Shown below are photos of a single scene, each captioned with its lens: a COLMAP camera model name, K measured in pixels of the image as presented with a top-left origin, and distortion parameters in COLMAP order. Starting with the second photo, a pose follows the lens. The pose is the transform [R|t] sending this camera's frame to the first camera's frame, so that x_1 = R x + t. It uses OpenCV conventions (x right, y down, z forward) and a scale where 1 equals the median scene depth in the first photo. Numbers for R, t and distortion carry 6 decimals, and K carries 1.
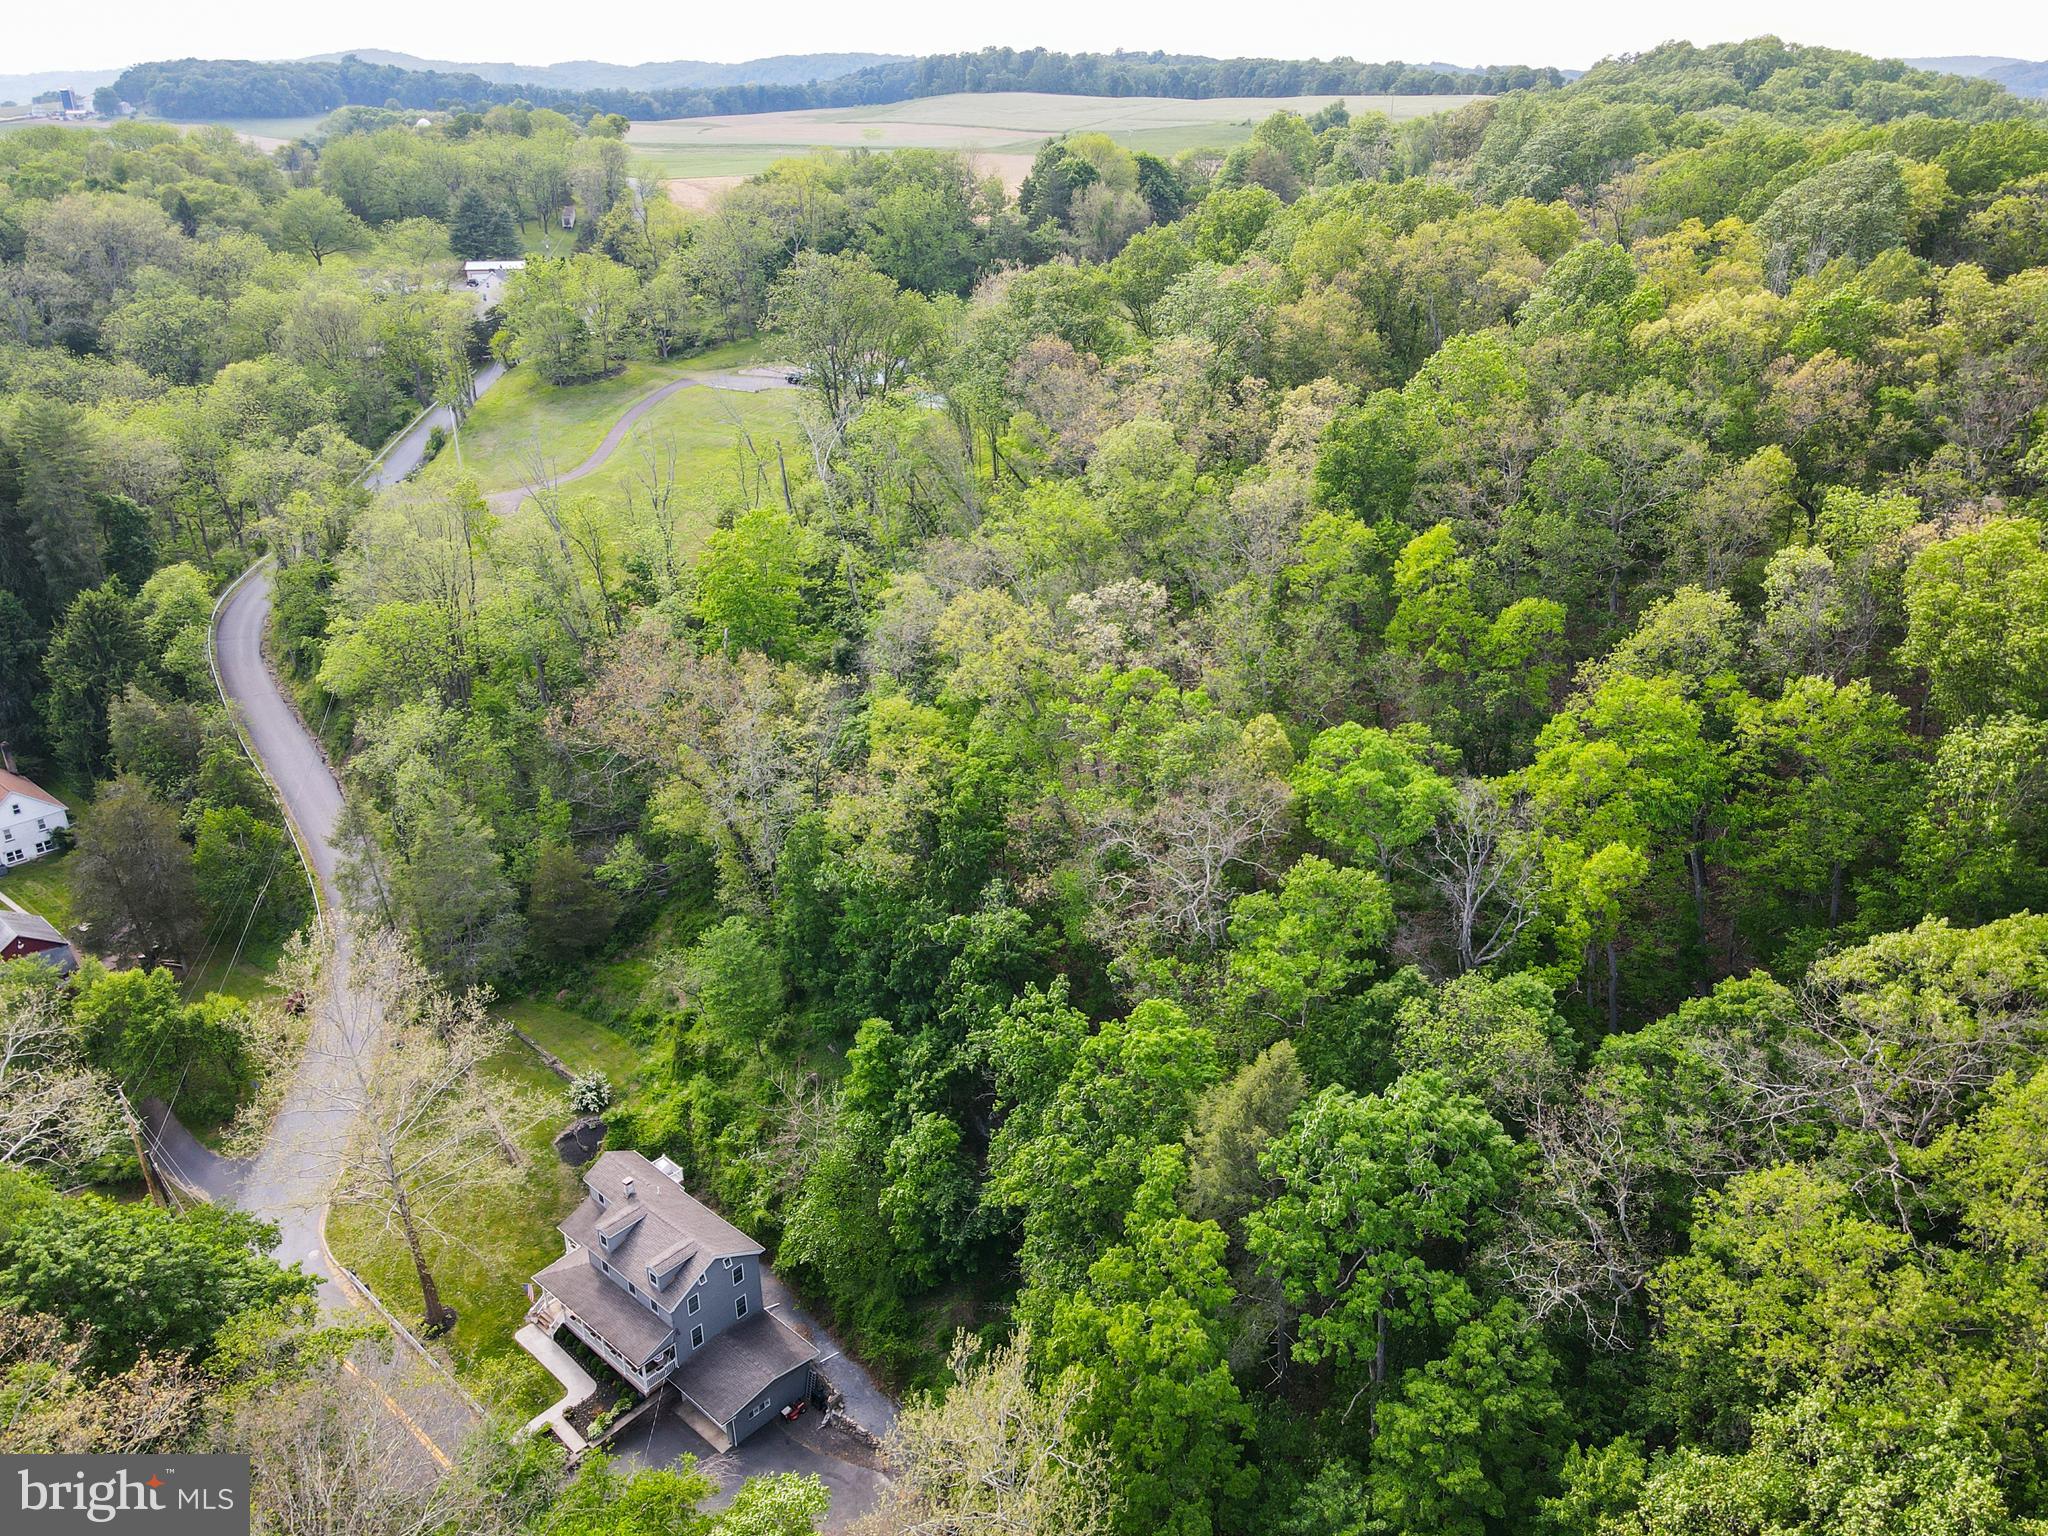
lens RADIAL K [[1643.2, 0, 1026.2], [0, 1643.2, 732.1], [0, 0, 1]] dist [0.016159, 0.009443]
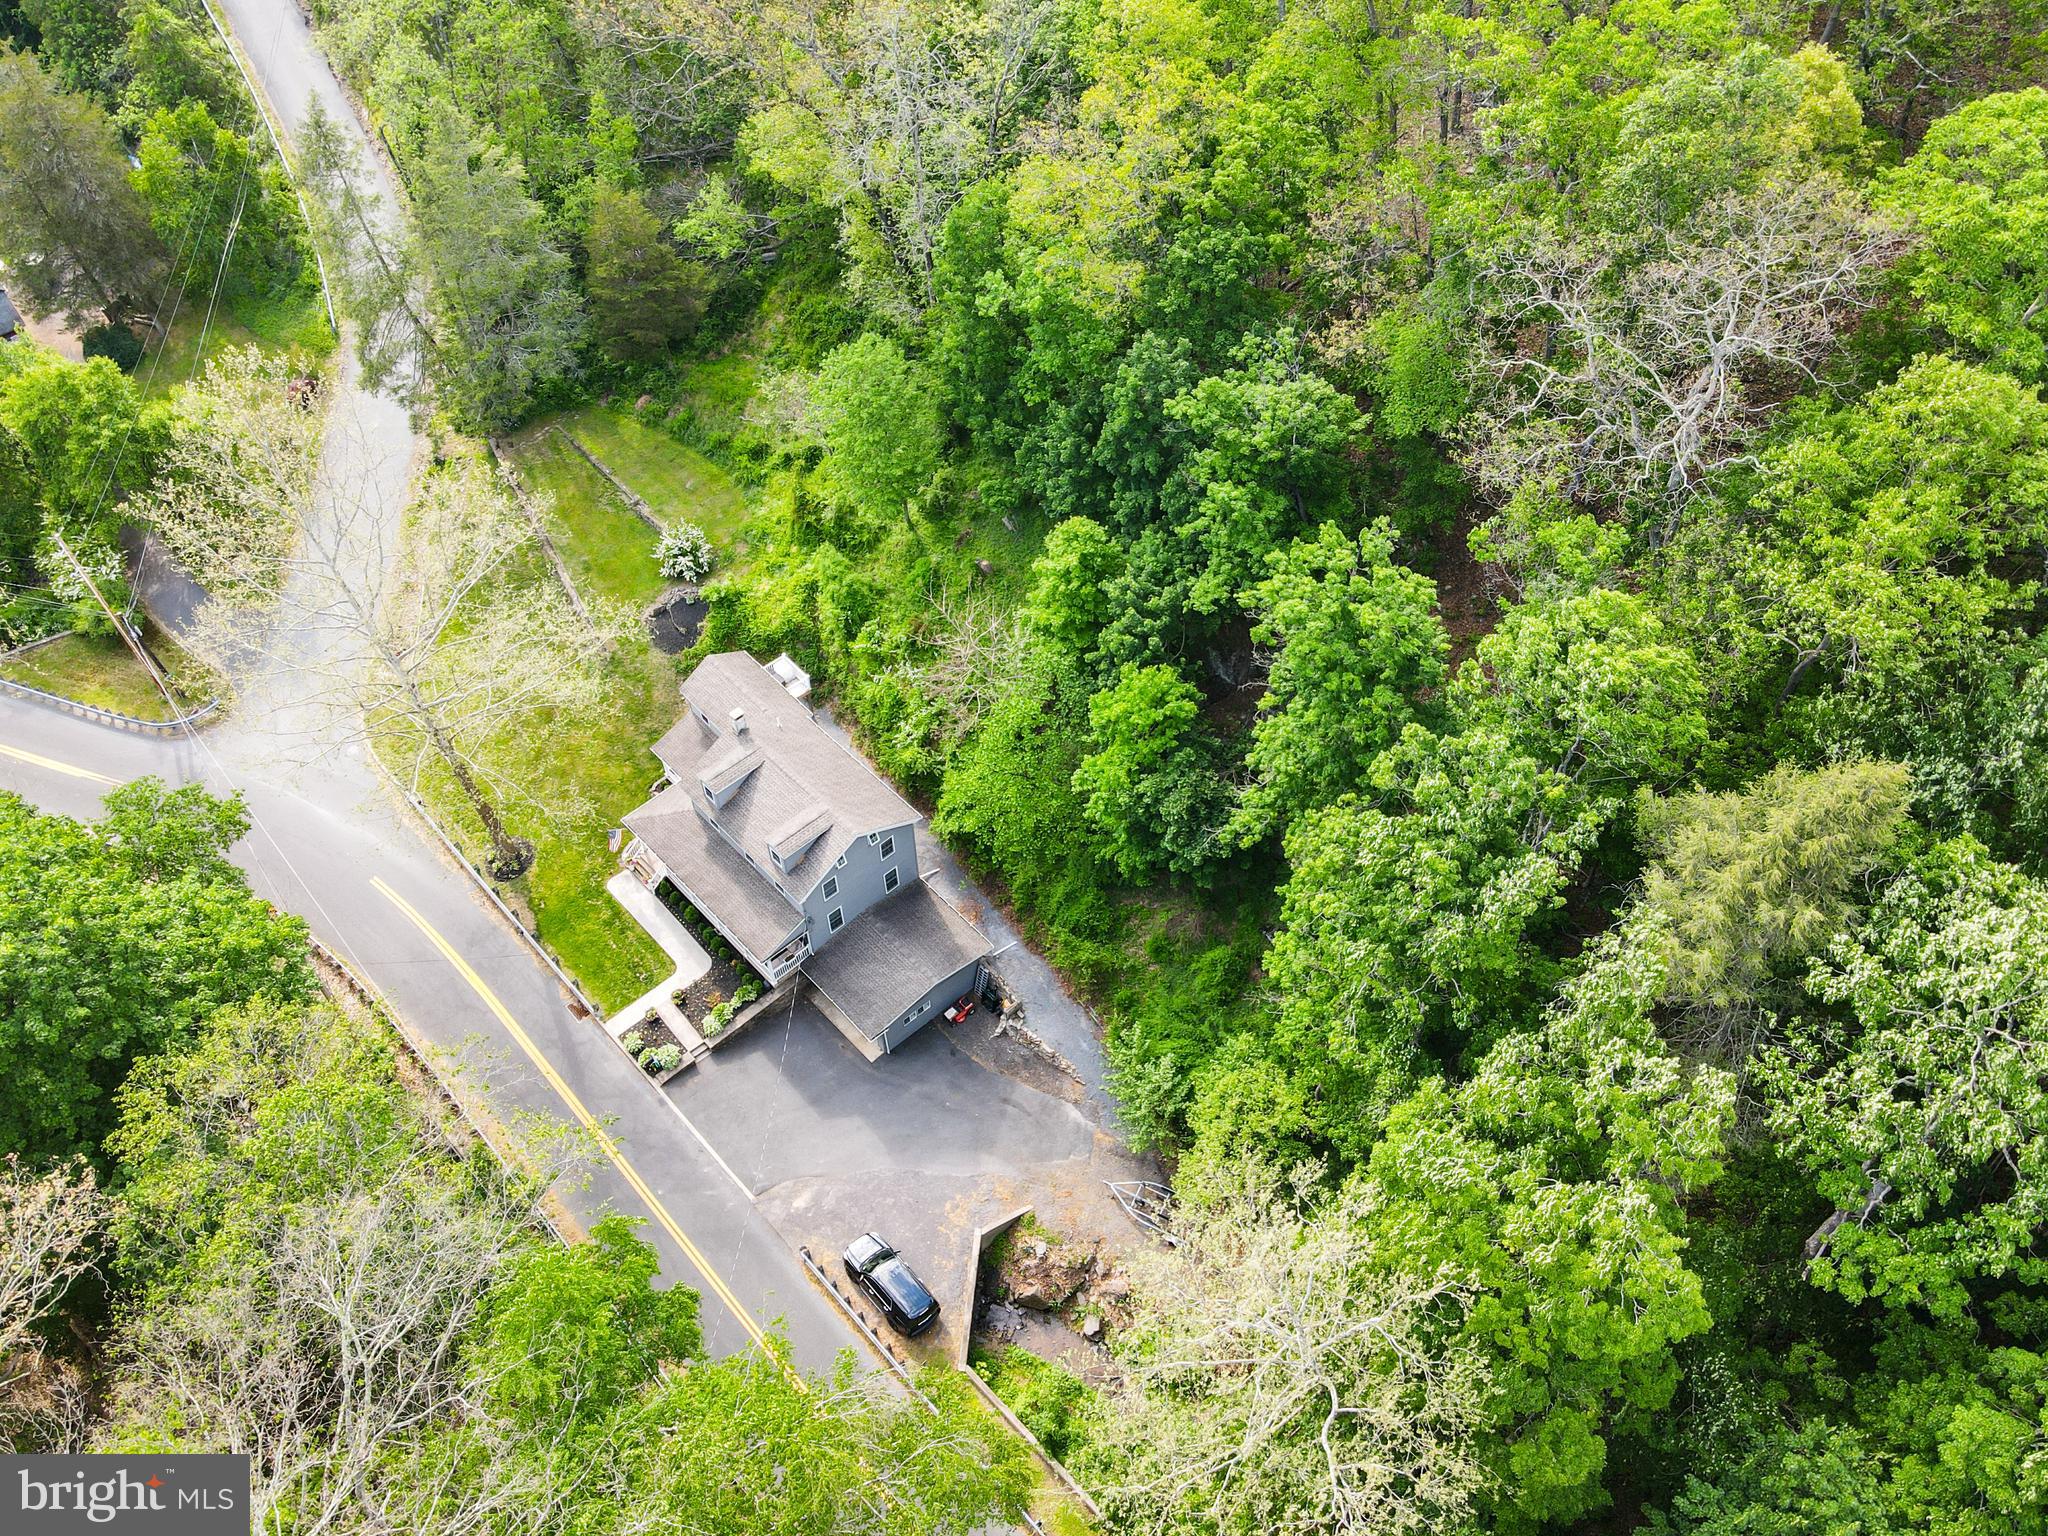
lens RADIAL K [[1515.9, 0, 1024.0], [0, 1515.9, 768.0], [0, 0, 1]] dist [-0.010222, 0.001192]
pose [[0.996664, 0.066451, -0.047388, -0.075888], [-0.035440, 0.875373, 0.482148, -0.037341], [0.073521, -0.478860, 0.874807, 0.384298]]
